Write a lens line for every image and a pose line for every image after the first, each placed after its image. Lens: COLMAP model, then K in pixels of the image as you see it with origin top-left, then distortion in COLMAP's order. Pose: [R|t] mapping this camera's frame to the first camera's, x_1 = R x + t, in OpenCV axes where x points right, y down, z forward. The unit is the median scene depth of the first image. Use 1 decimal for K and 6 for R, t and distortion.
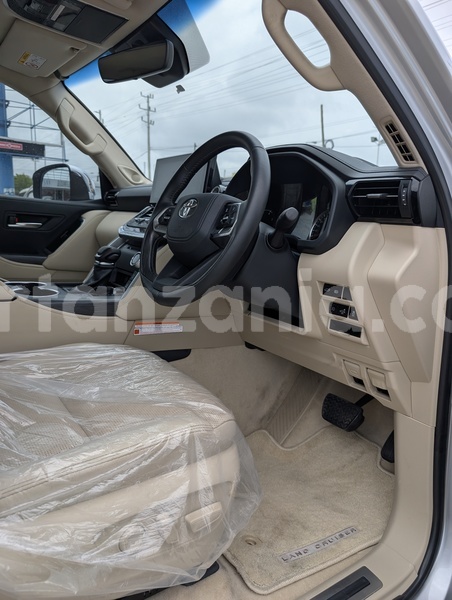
lens RADIAL K [[438.6, 0, 229.4], [0, 438.6, 293.9], [0, 0, 1]] dist [0.007385, -0.007169]
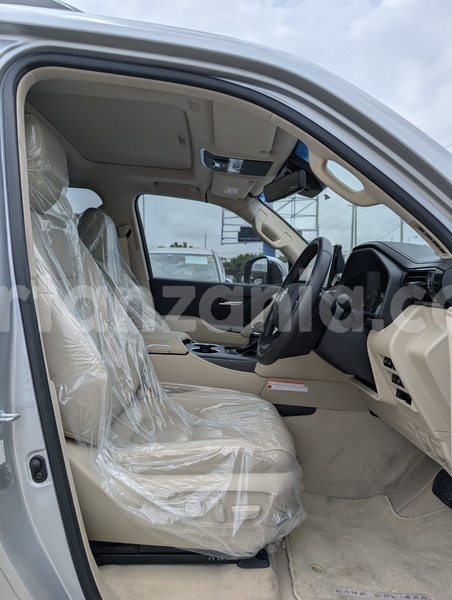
lens RADIAL K [[438.6, 0, 222.1], [0, 438.6, 305.9], [0, 0, 1]] dist [0.007385, -0.007169]
pose [[0.834845, 0.001214, -0.550484, 0.428418], [-0.077924, 0.990188, -0.115994, 0.012254], [0.544942, 0.139733, 0.826748, -0.201048]]
